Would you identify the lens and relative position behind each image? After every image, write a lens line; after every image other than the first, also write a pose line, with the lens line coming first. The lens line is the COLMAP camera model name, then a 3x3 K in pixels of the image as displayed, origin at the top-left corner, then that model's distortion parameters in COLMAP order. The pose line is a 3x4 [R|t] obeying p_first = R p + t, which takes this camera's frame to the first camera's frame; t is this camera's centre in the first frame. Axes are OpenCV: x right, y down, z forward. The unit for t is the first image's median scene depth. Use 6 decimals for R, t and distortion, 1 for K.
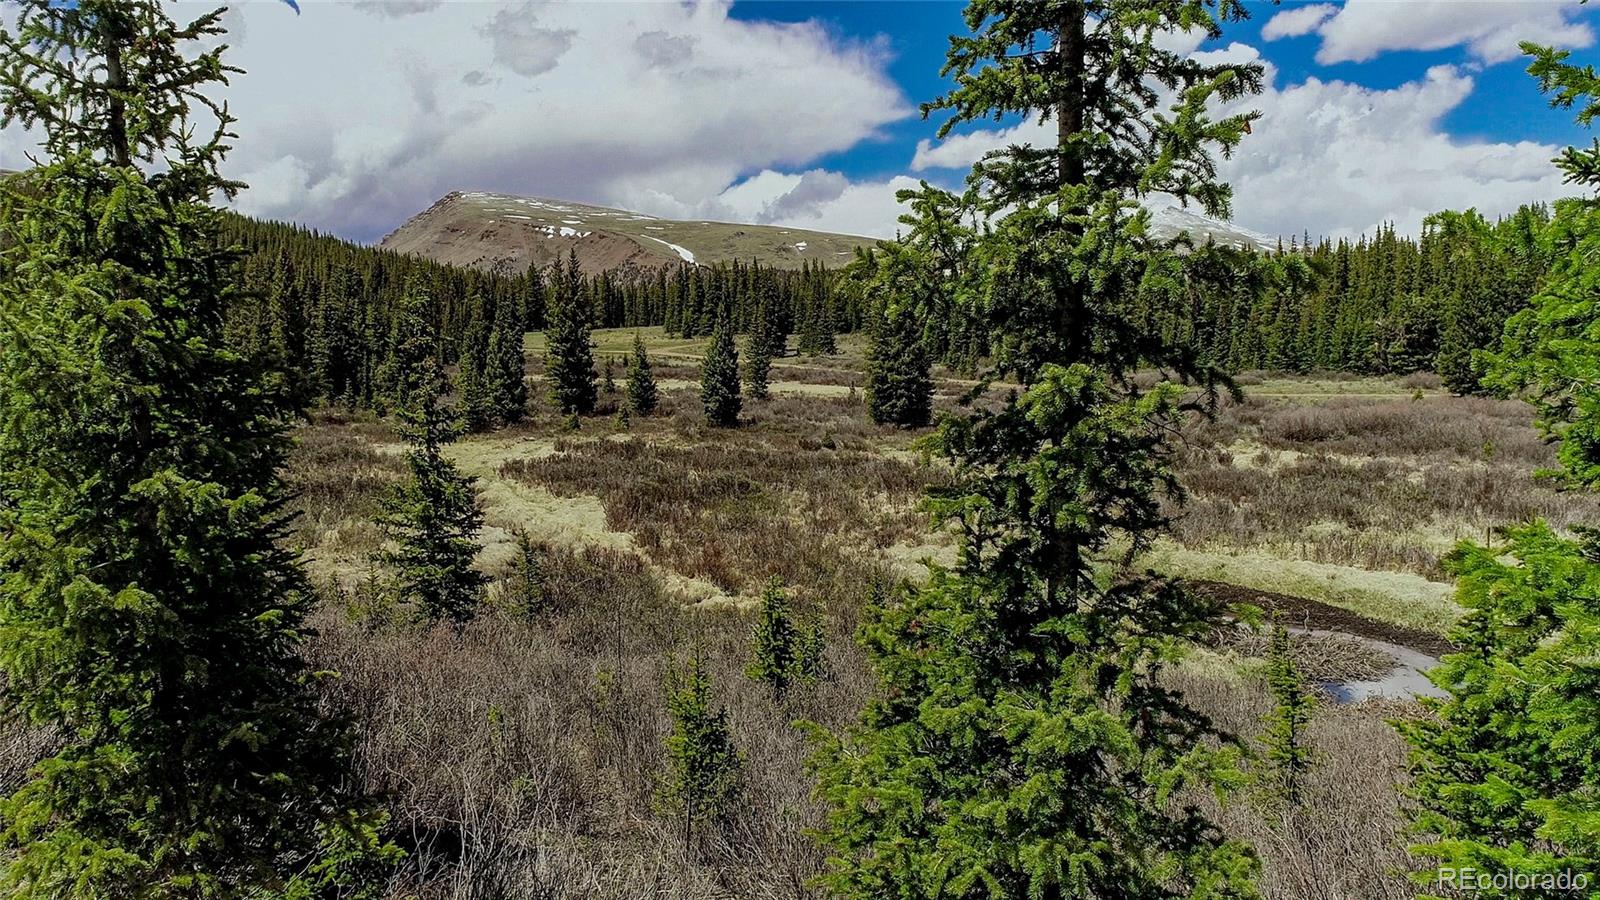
lens RADIAL K [[1188.7, 0, 800.0], [0, 1188.7, 450.0], [0, 0, 1]] dist [-0.010994, -0.001315]
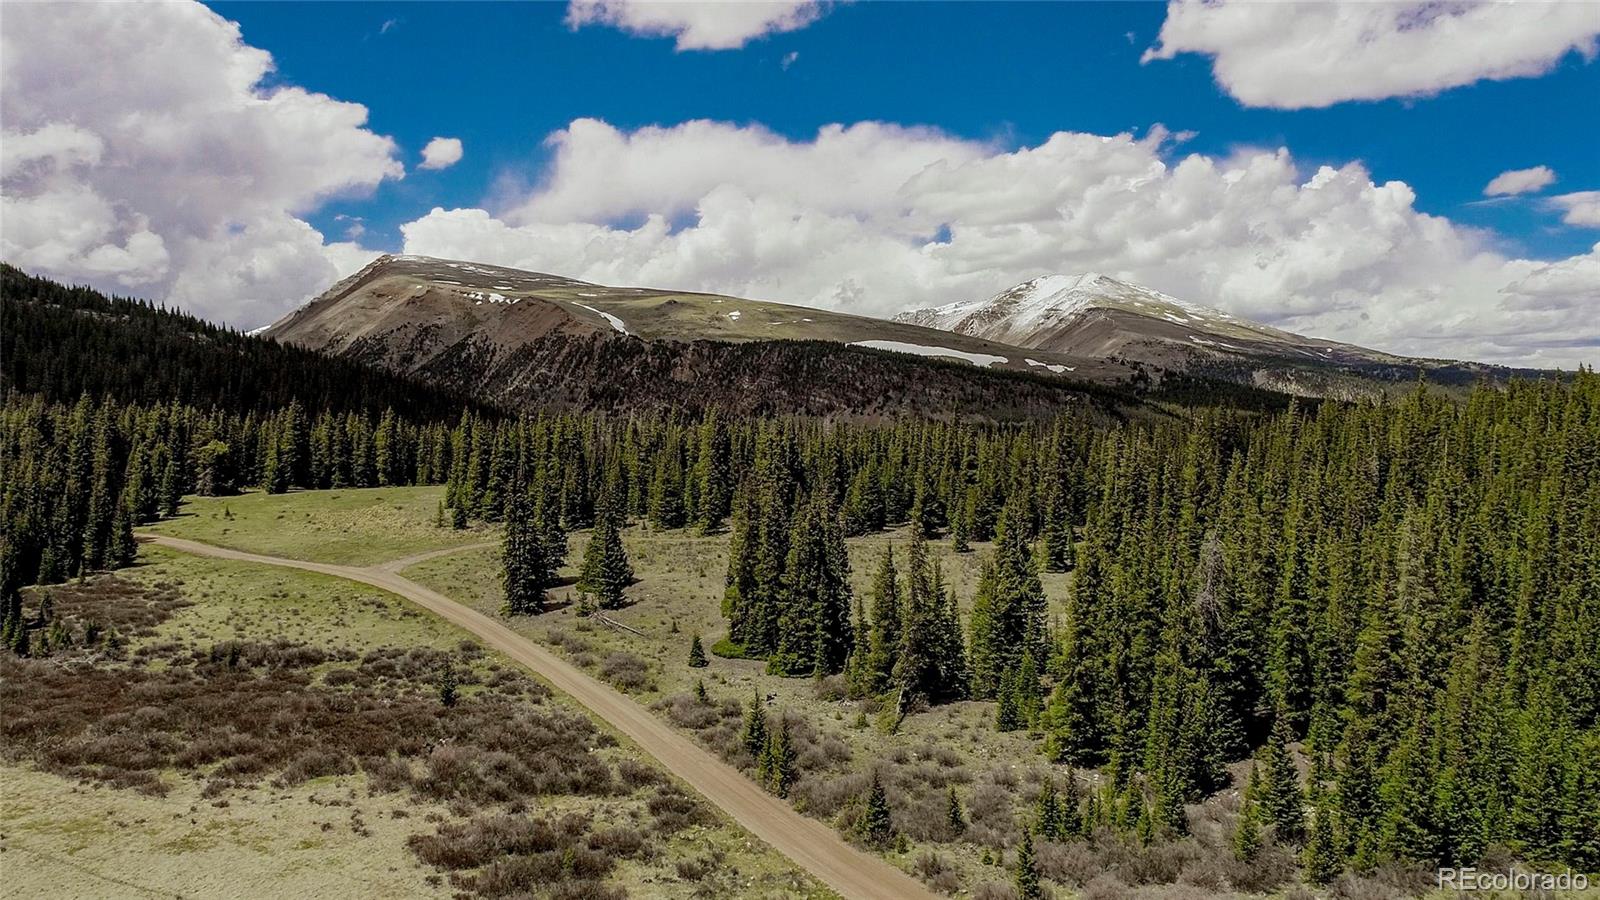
lens RADIAL K [[1170.0, 0, 801.3], [0, 1170.0, 456.4], [0, 0, 1]] dist [-0.013596, 0.005614]
pose [[0.998737, 0.003718, 0.050115, 0.076308], [-0.001503, 0.999024, -0.044147, -0.109118], [-0.050230, 0.044016, 0.997767, 0.297306]]
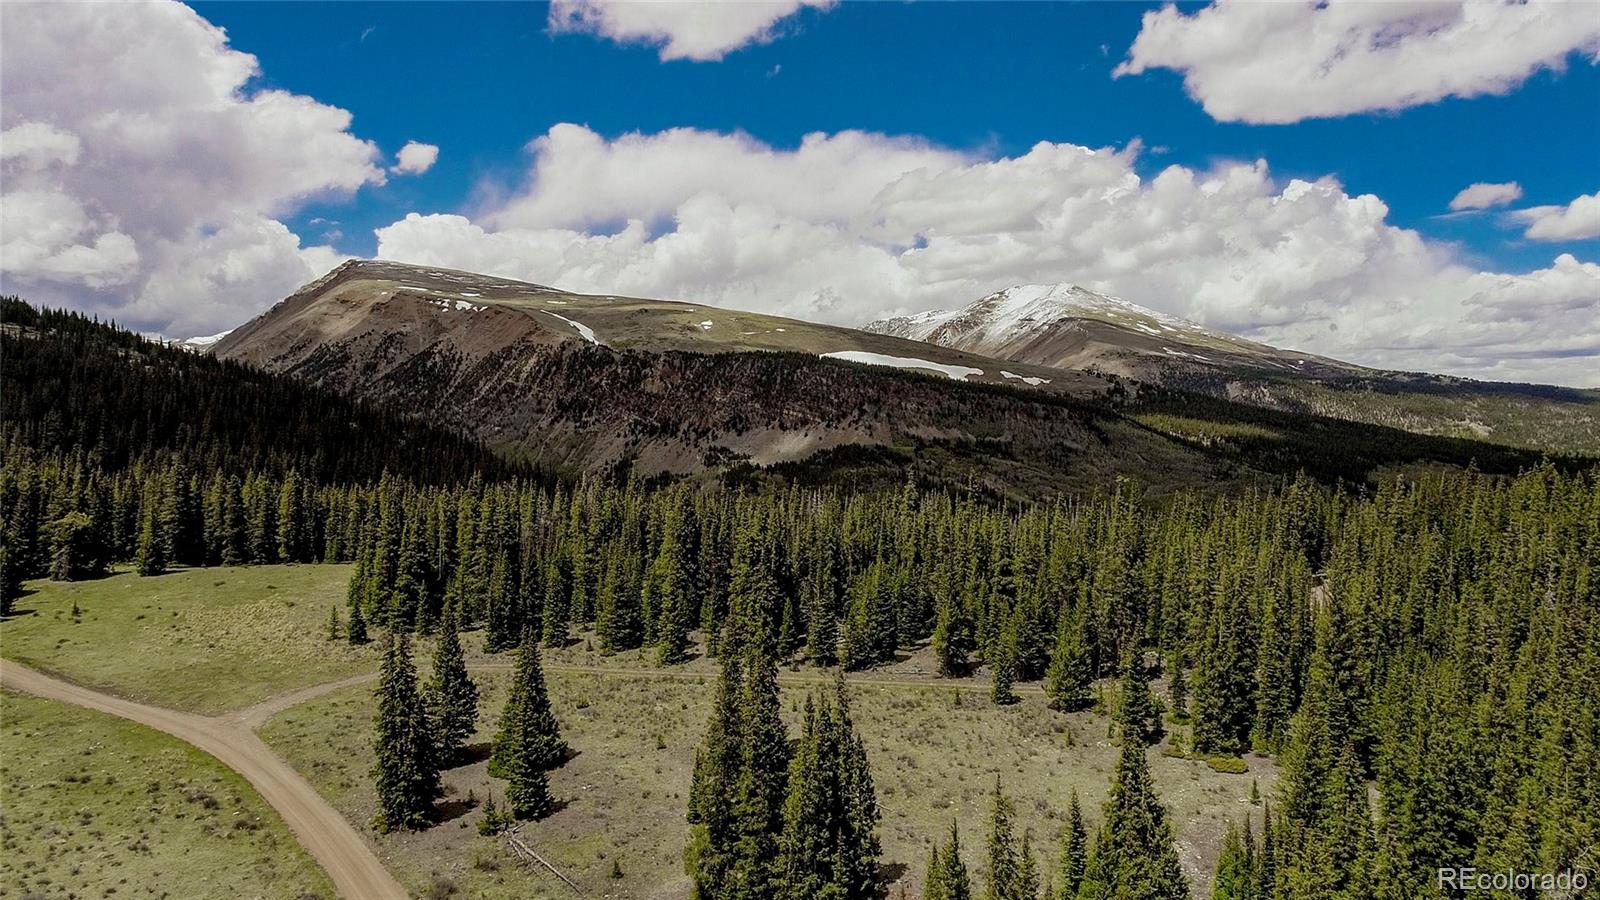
lens RADIAL K [[1166.6, 0, 798.6], [0, 1166.6, 458.3], [0, 0, 1]] dist [0.004716, -0.042772]
pose [[0.997367, 0.008053, 0.072075, 0.075759], [-0.004604, 0.998842, -0.047894, -0.159909], [-0.072377, 0.047436, 0.996249, 0.445876]]
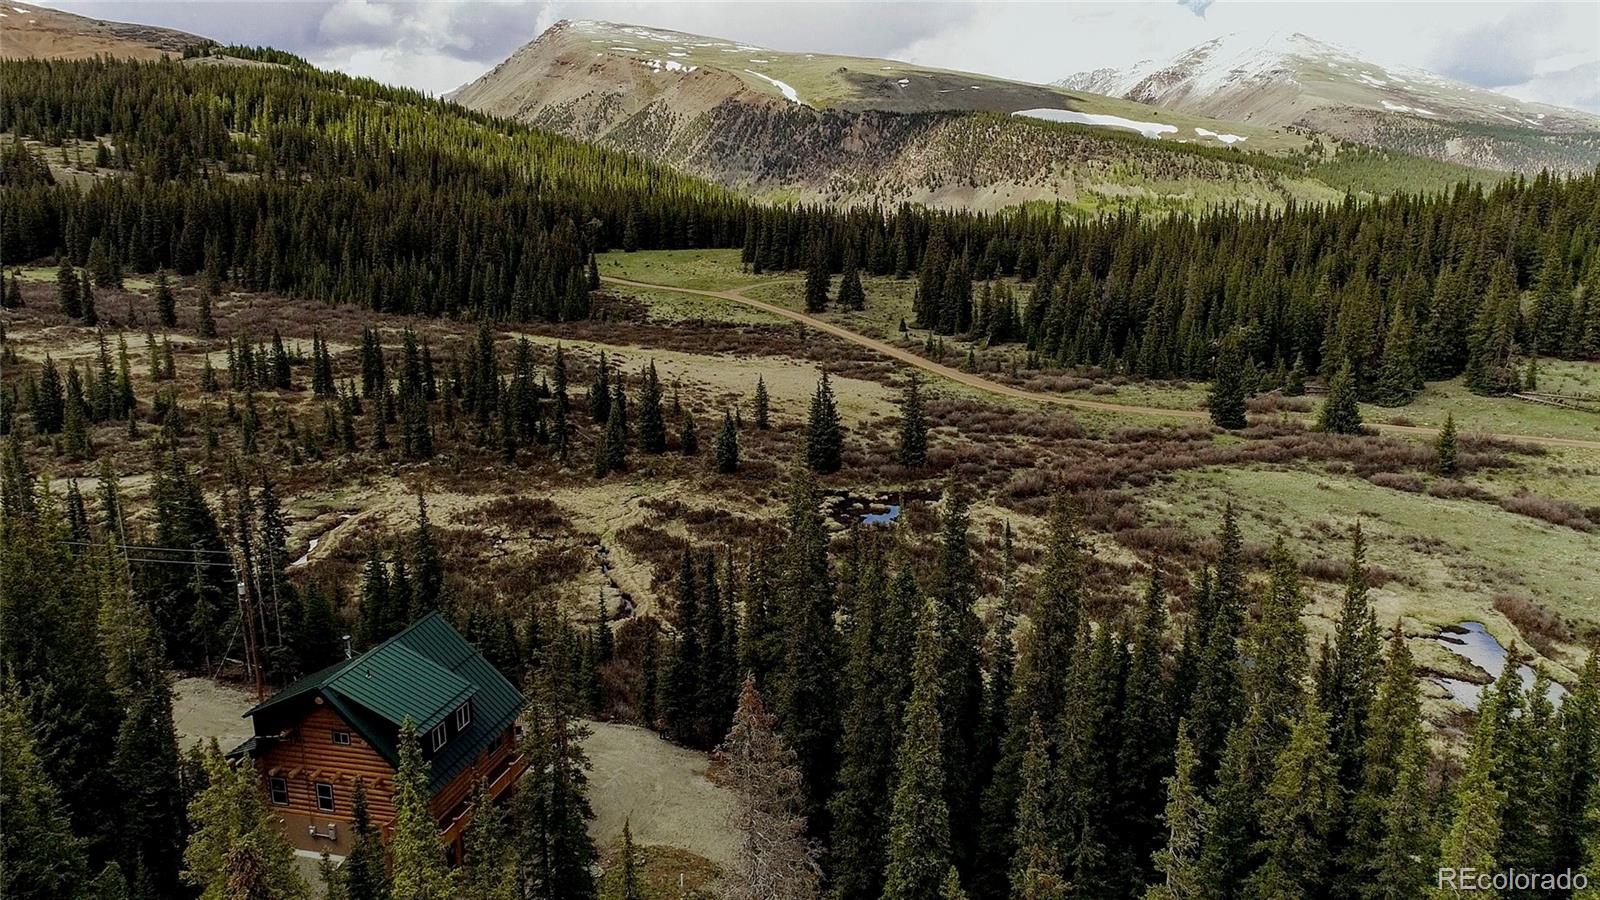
lens RADIAL K [[1170.0, 0, 801.3], [0, 1170.0, 456.4], [0, 0, 1]] dist [-0.013596, 0.005614]
pose [[0.996101, 0.032126, -0.082166, 0.059437], [-0.019172, 0.987910, 0.153839, -0.096375], [0.086115, -0.151664, 0.984674, -0.240552]]
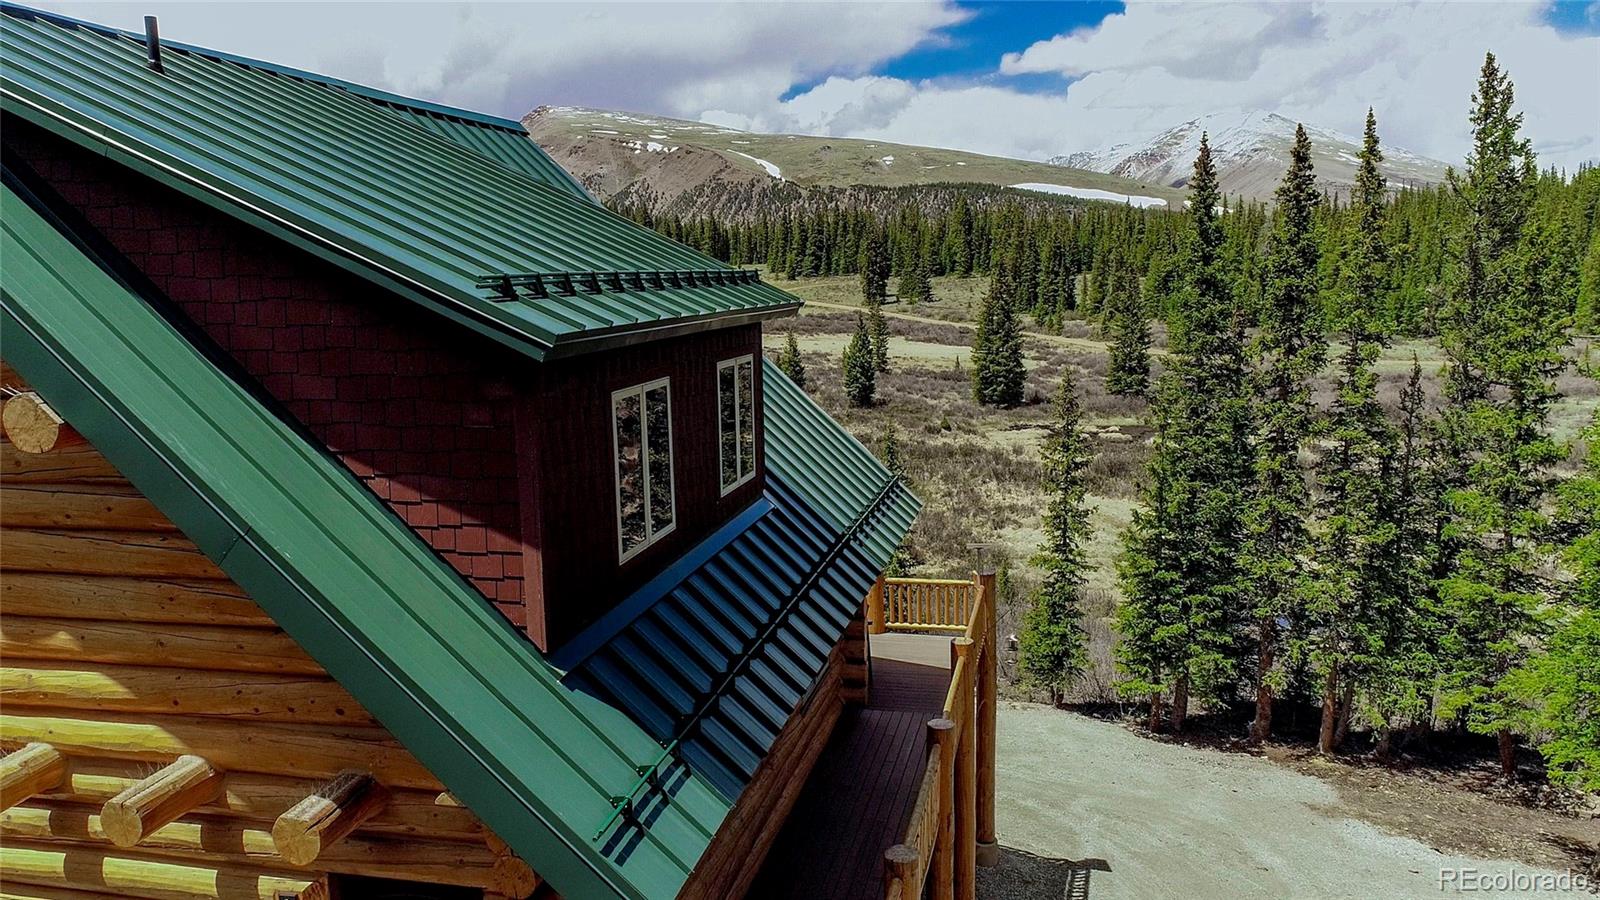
lens RADIAL K [[1188.7, 0, 800.0], [0, 1188.7, 450.0], [0, 0, 1]] dist [-0.010994, -0.001315]
pose [[0.997566, 0.010404, -0.068951, -0.011969], [-0.005376, 0.997338, 0.072715, -0.019046], [0.069524, -0.072167, 0.994967, -0.084618]]
